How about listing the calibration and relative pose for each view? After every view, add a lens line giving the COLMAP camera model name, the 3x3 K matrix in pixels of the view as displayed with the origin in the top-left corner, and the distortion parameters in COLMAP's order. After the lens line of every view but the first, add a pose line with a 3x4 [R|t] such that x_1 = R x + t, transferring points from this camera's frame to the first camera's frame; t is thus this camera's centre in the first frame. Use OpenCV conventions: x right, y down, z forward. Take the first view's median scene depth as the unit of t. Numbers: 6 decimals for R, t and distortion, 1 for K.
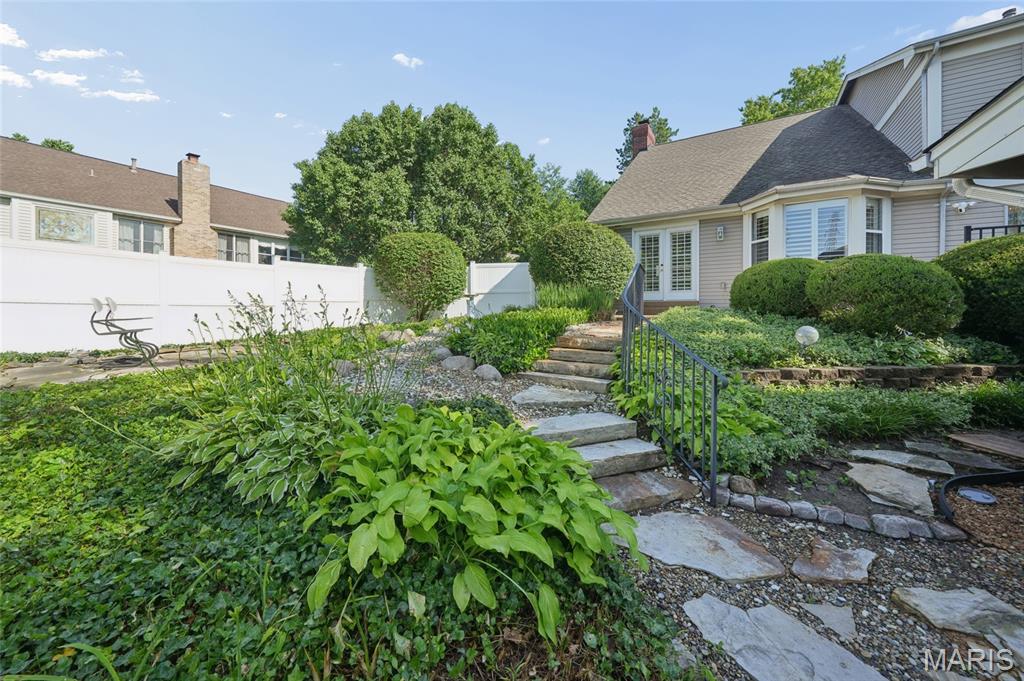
lens RADIAL K [[373.5, 0, 511.7], [0, 373.5, 302.8], [0, 0, 1]] dist [-0.000328, -0.000032]
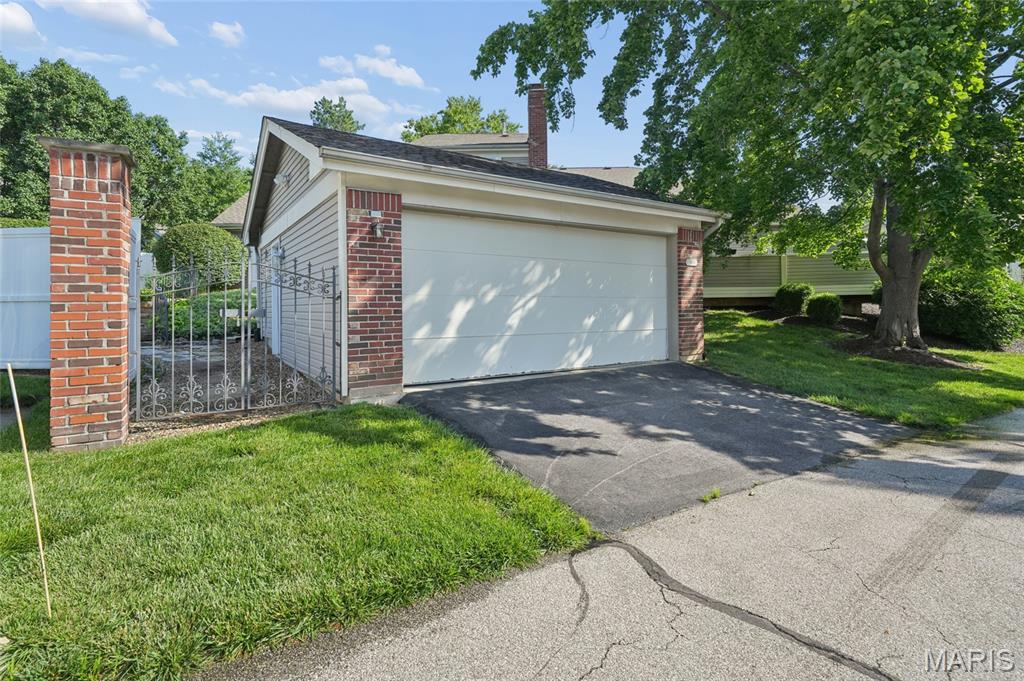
lens RADIAL K [[491.5, 0, 511.3], [0, 491.5, 301.7], [0, 0, 1]] dist [0.001475, 0.000479]
pose [[0.847099, -0.006856, 0.531391, 0.112117], [0.004714, 0.999974, 0.005386, 0.022712], [-0.531415, -0.002057, 0.847109, -0.554546]]
